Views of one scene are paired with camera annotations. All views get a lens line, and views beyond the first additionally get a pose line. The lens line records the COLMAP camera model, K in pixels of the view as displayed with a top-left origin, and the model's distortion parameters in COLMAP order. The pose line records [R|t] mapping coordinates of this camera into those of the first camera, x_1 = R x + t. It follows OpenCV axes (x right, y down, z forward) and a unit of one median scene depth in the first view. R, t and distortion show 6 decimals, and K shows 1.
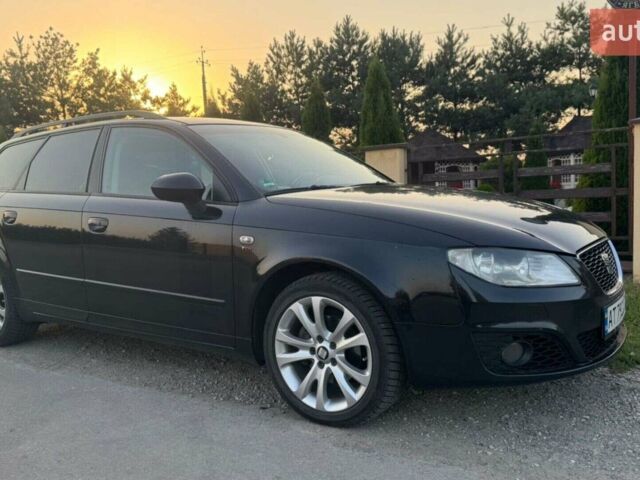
lens RADIAL K [[592.2, 0, 320.0], [0, 592.2, 240.0], [0, 0, 1]] dist [0.138450, -0.252310]
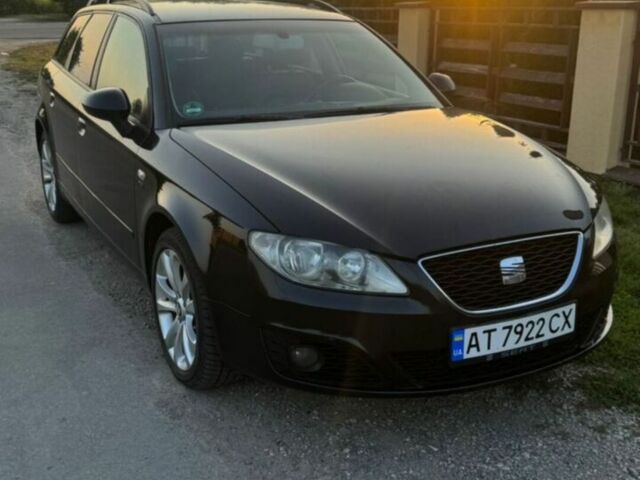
lens RADIAL K [[788.2, 0, 320.0], [0, 788.2, 240.0], [0, 0, 1]] dist [0.143457, 0.006543]
pose [[0.880953, 0.171583, -0.440999, 0.747317], [-0.073579, 0.970279, 0.230531, -0.226196], [0.467448, -0.170639, 0.867396, 0.030543]]
